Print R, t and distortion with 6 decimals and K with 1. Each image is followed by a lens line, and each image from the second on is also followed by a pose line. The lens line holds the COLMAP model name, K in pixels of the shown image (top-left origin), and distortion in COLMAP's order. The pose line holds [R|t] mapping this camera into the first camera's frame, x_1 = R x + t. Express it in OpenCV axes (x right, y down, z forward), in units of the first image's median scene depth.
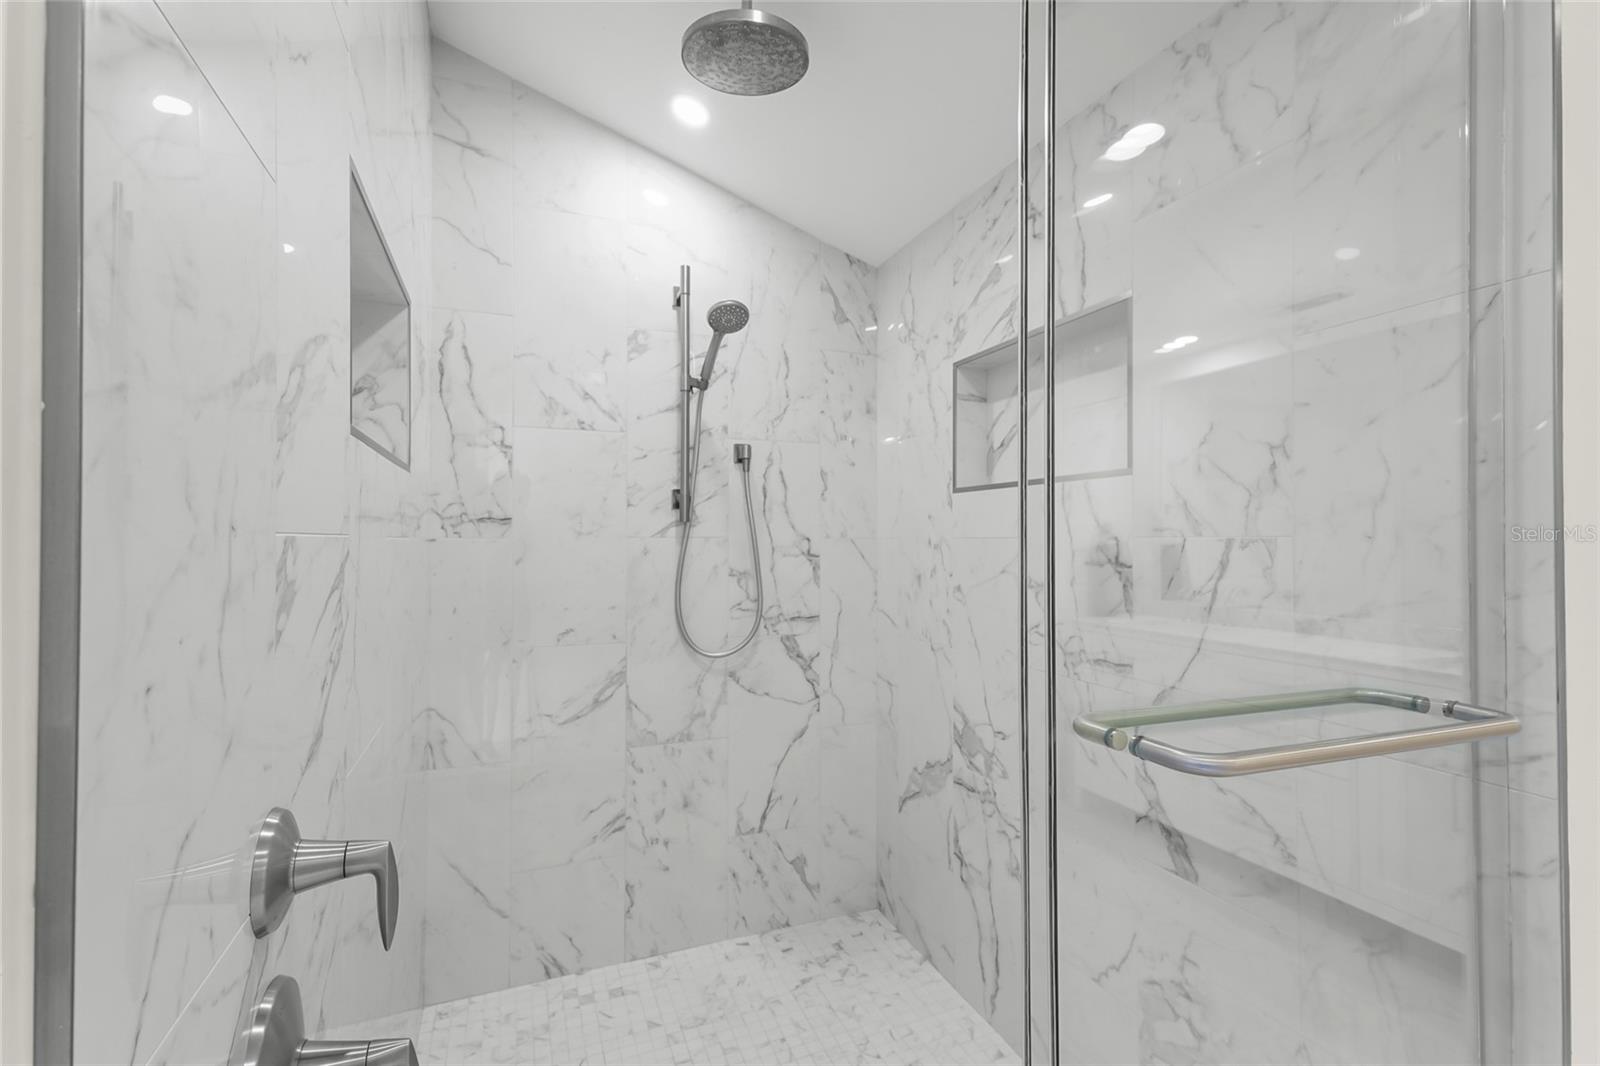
lens RADIAL K [[725.7, 0, 805.4], [0, 725.7, 533.9], [0, 0, 1]] dist [0.001710, 0.000315]
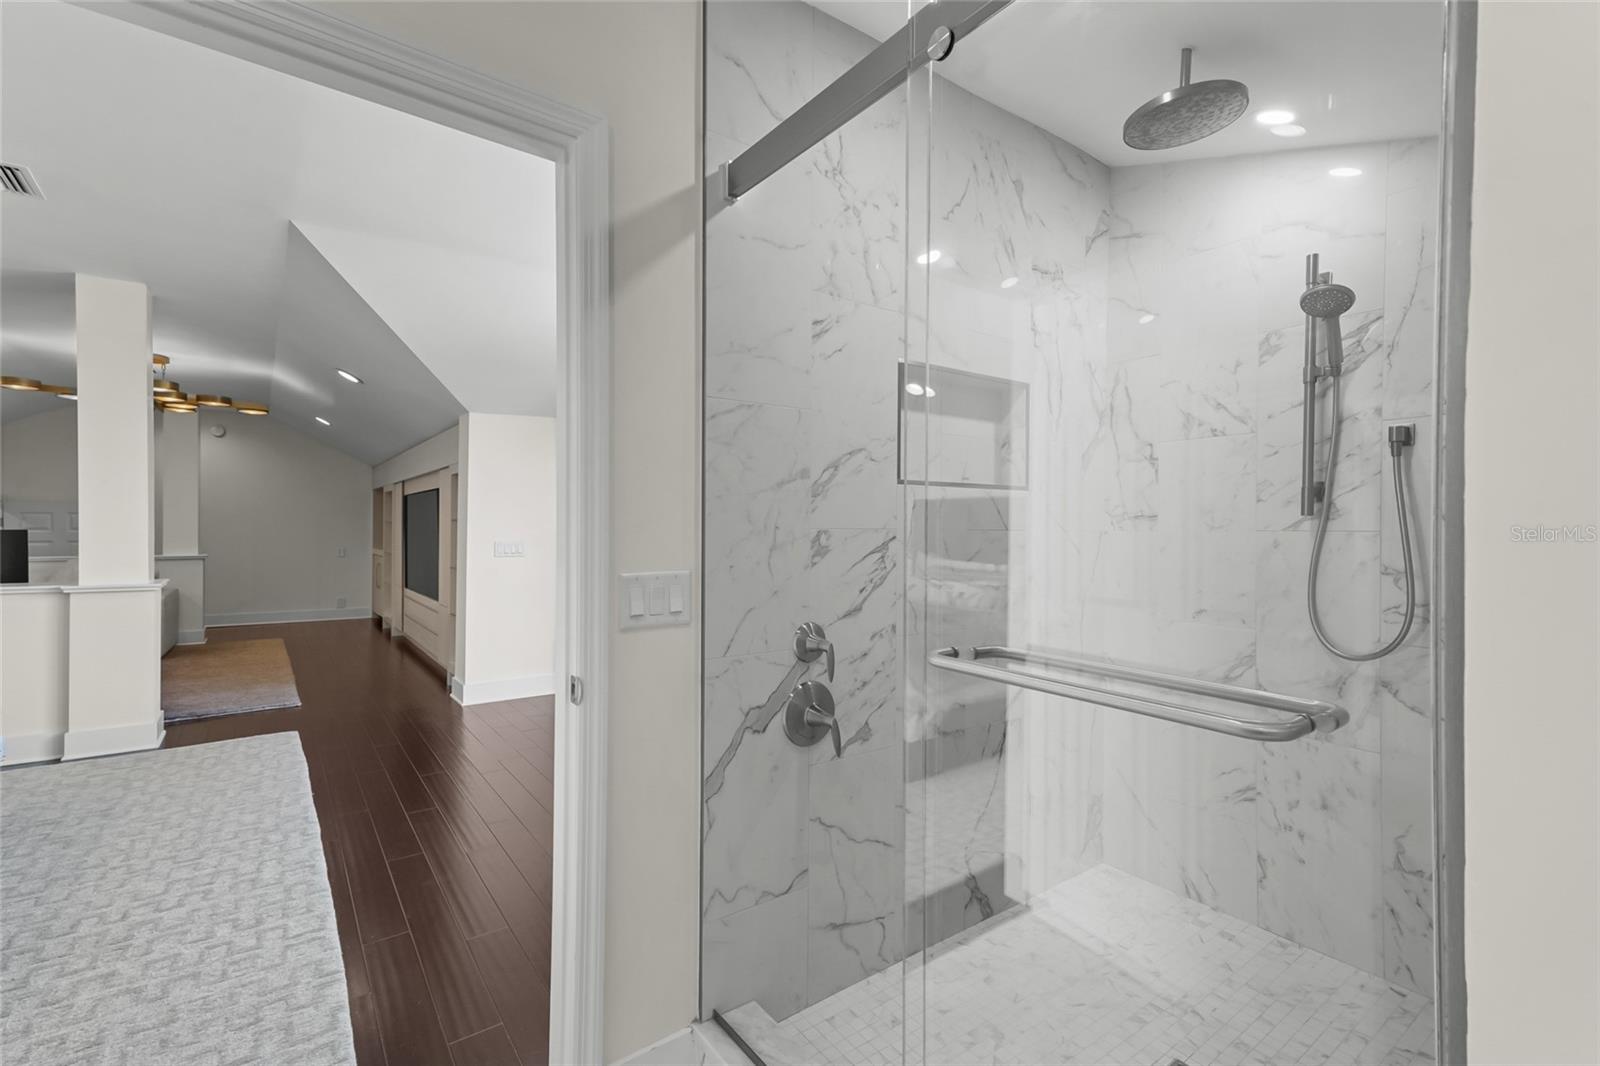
lens RADIAL K [[725.7, 0, 801.3], [0, 725.7, 530.0], [0, 0, 1]] dist [0.001710, 0.000315]
pose [[0.224156, 0.003325, -0.974548, 0.639523], [0.004589, 0.999979, 0.004467, -0.004335], [0.974543, -0.005474, 0.224136, 0.104609]]
